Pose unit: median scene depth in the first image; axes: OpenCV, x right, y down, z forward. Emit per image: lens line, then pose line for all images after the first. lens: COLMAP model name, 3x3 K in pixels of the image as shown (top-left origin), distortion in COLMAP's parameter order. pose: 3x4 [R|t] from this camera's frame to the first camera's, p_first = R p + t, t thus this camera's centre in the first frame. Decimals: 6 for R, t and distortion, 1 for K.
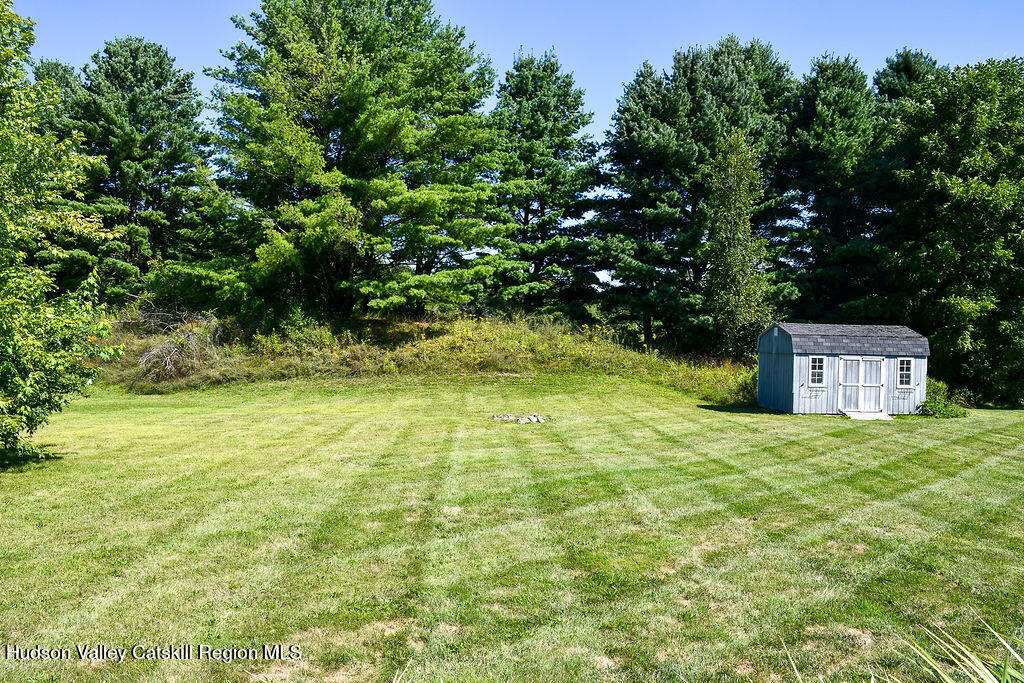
lens RADIAL K [[800.5, 0, 512.0], [0, 800.5, 341.5], [0, 0, 1]] dist [-0.163892, 0.117963]
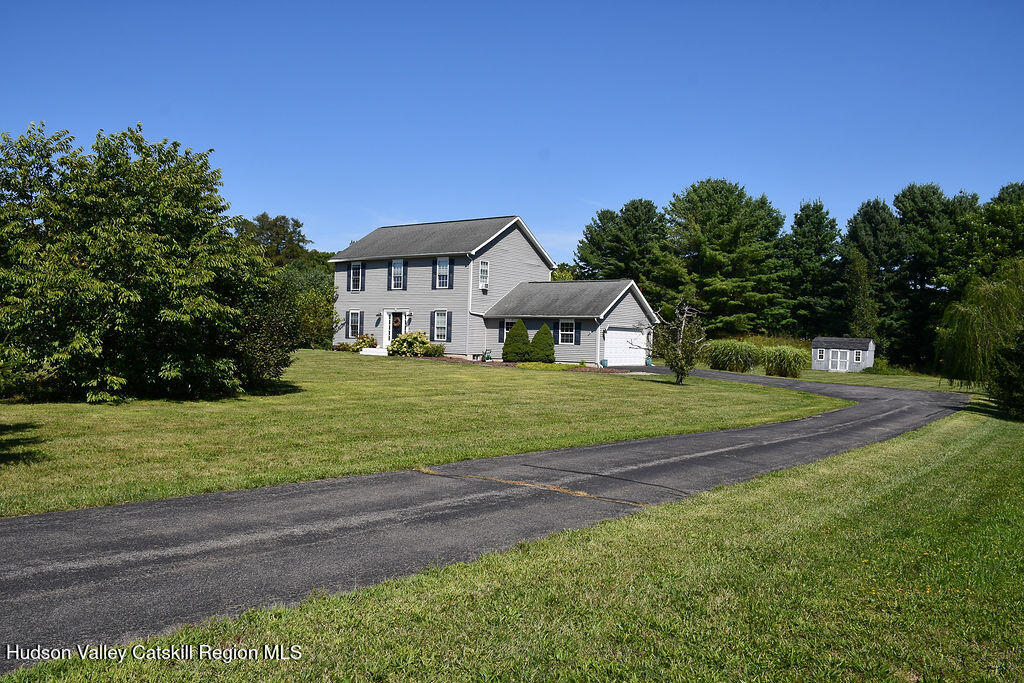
lens RADIAL K [[800.5, 0, 512.0], [0, 800.5, 341.5], [0, 0, 1]] dist [-0.163892, 0.117963]
pose [[0.763250, 0.011833, -0.645995, 0.942221], [-0.027585, 0.999517, -0.014283, 0.043414], [0.645514, 0.028721, 0.763208, -1.255896]]
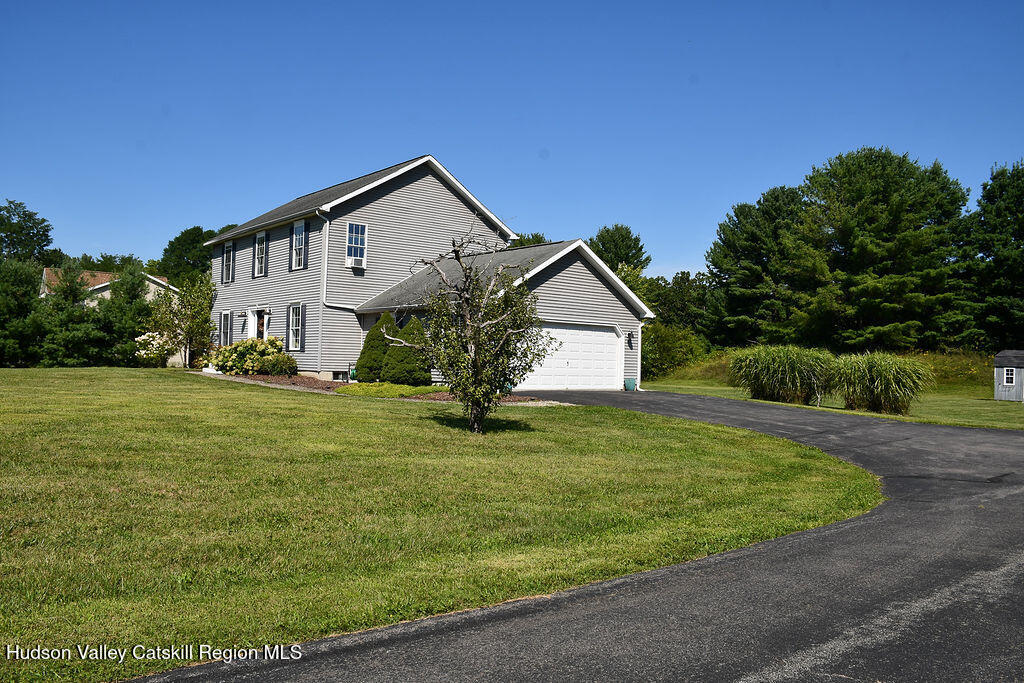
lens RADIAL K [[800.5, 0, 512.0], [0, 800.5, 341.5], [0, 0, 1]] dist [-0.163892, 0.117963]
pose [[0.571828, -0.021953, -0.820079, 0.825046], [-0.027467, 0.998569, -0.045883, 0.048996], [0.819913, 0.048762, 0.570407, -0.643983]]
